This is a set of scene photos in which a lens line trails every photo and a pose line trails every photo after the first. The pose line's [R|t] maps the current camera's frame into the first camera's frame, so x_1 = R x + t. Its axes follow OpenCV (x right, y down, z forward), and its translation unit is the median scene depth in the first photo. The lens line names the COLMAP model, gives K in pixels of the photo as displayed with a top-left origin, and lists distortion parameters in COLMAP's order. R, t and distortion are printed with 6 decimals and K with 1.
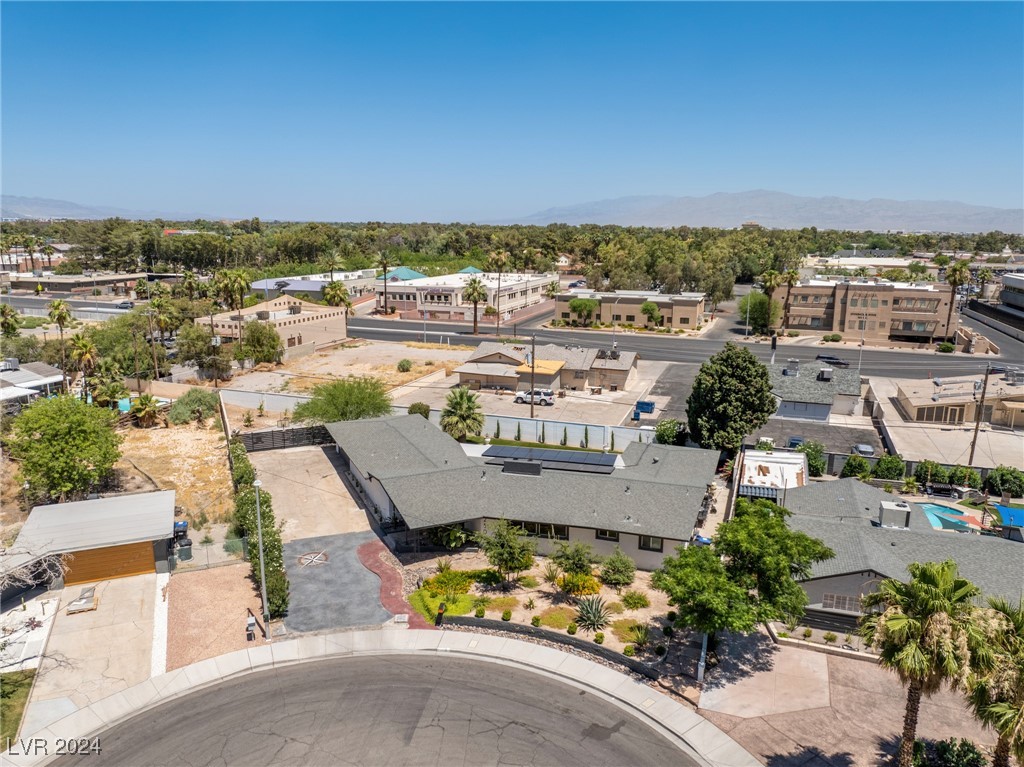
lens RADIAL K [[718.9, 0, 512.0], [0, 718.9, 383.5], [0, 0, 1]] dist [-0.035345, -0.000427]
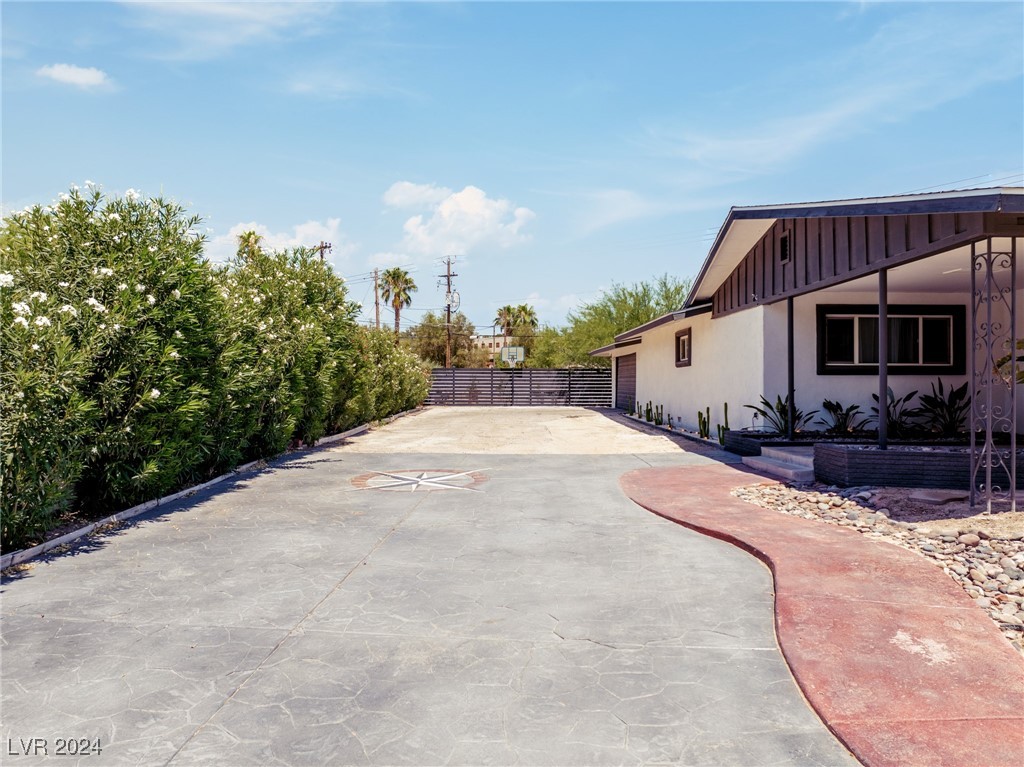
lens RADIAL K [[718.9, 0, 512.0], [0, 718.9, 383.5], [0, 0, 1]] dist [-0.035345, -0.000427]
pose [[0.910602, -0.003872, -0.413267, -0.194170], [-0.084570, 0.977051, -0.195497, 0.308658], [0.404540, 0.212970, 0.889377, 0.971003]]
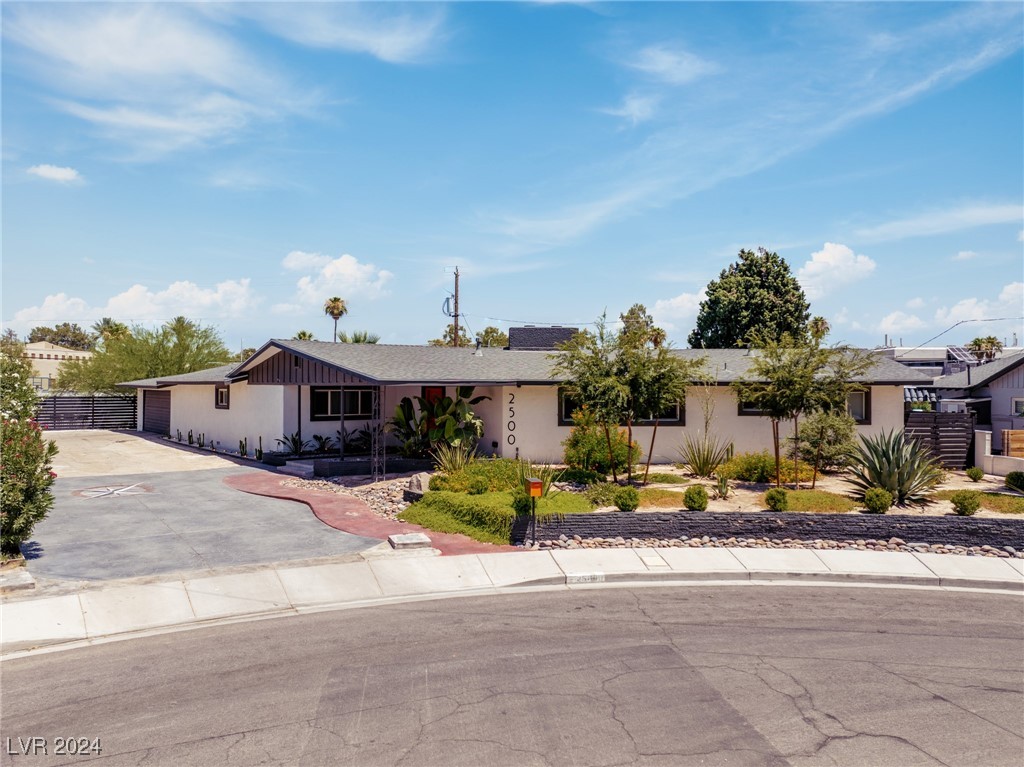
lens RADIAL K [[718.9, 0, 512.0], [0, 718.9, 383.5], [0, 0, 1]] dist [-0.035345, -0.000427]
pose [[0.958216, 0.002026, 0.286039, -0.212950], [0.059525, 0.976672, -0.206321, 0.338509], [-0.279784, 0.214727, 0.935742, 0.660682]]
